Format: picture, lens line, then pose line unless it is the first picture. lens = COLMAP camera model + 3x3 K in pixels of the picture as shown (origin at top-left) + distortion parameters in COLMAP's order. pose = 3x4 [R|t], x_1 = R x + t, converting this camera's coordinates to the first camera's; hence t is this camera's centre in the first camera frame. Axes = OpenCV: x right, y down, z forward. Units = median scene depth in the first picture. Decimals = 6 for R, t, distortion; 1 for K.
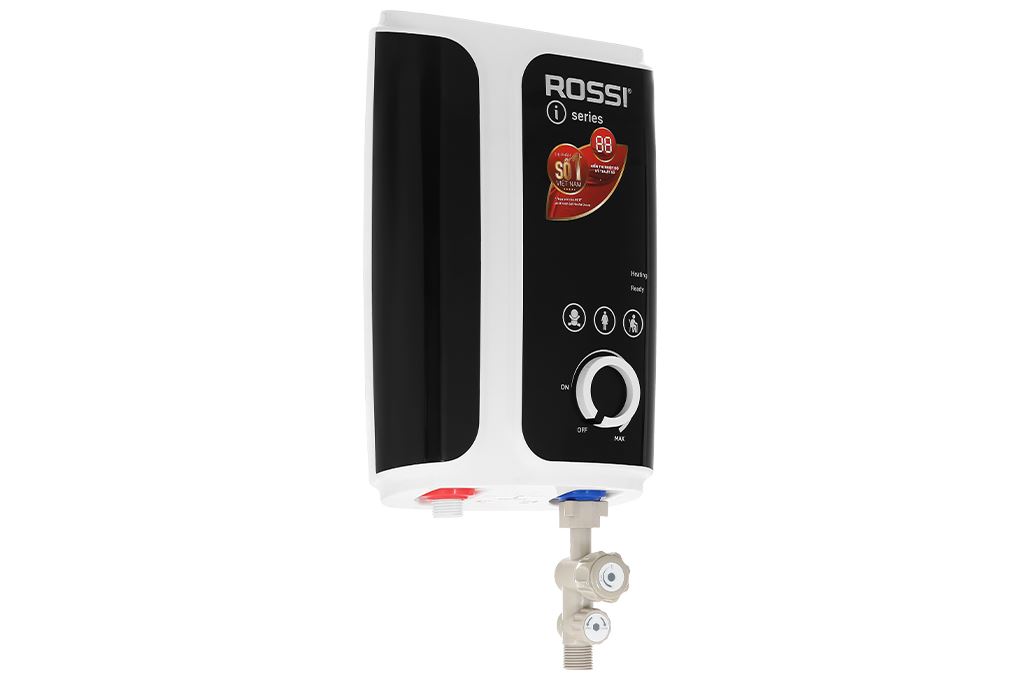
lens RADIAL K [[2040.1, 0, 509.5], [0, 2040.1, 339.0], [0, 0, 1]] dist [-0.222552, 0.000000]
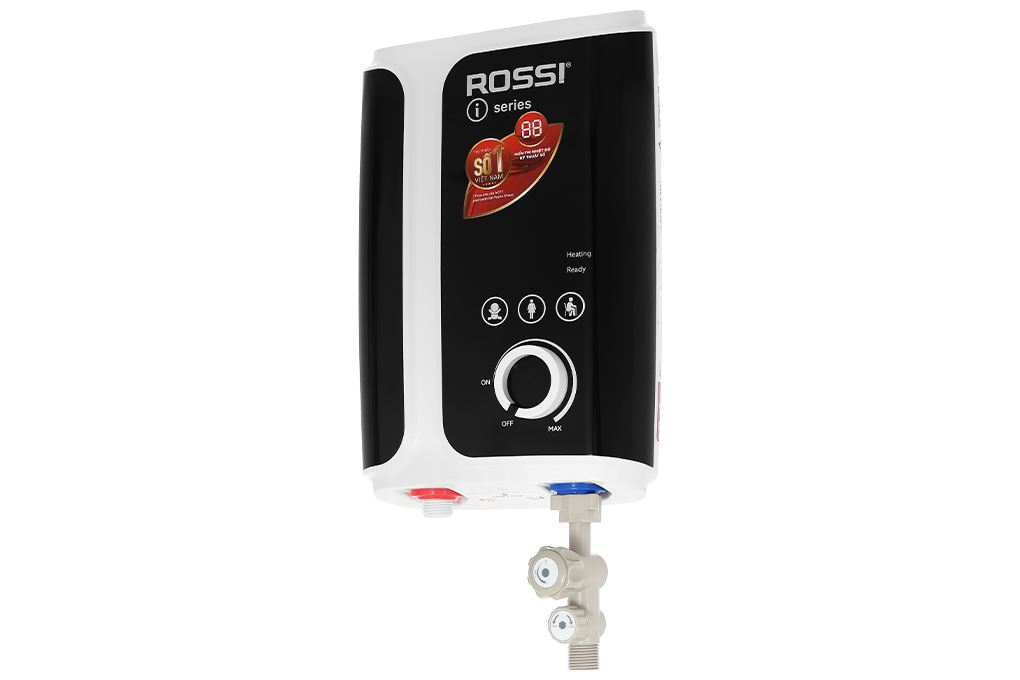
lens RADIAL K [[2040.1, 0, 513.5], [0, 2040.1, 342.8], [0, 0, 1]] dist [-0.222552, 0.000000]
pose [[0.469326, -0.107745, -0.876427, 0.894021], [0.096223, 0.992858, -0.070531, 0.074772], [0.877767, -0.051230, 0.476341, 0.528102]]
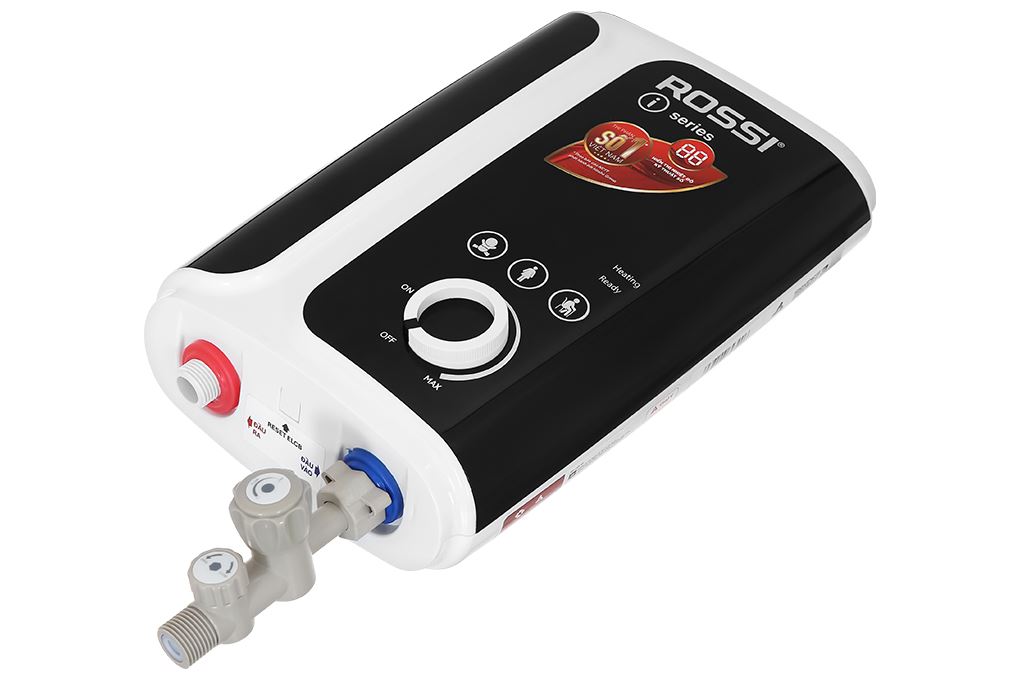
lens RADIAL K [[2040.1, 0, 509.9], [0, 2040.1, 337.4], [0, 0, 1]] dist [-0.222552, 0.000000]
pose [[0.594384, 0.014394, -0.804052, 0.611837], [-0.643891, 0.607517, -0.465111, 0.337125], [0.481780, 0.794176, 0.370367, 0.752860]]
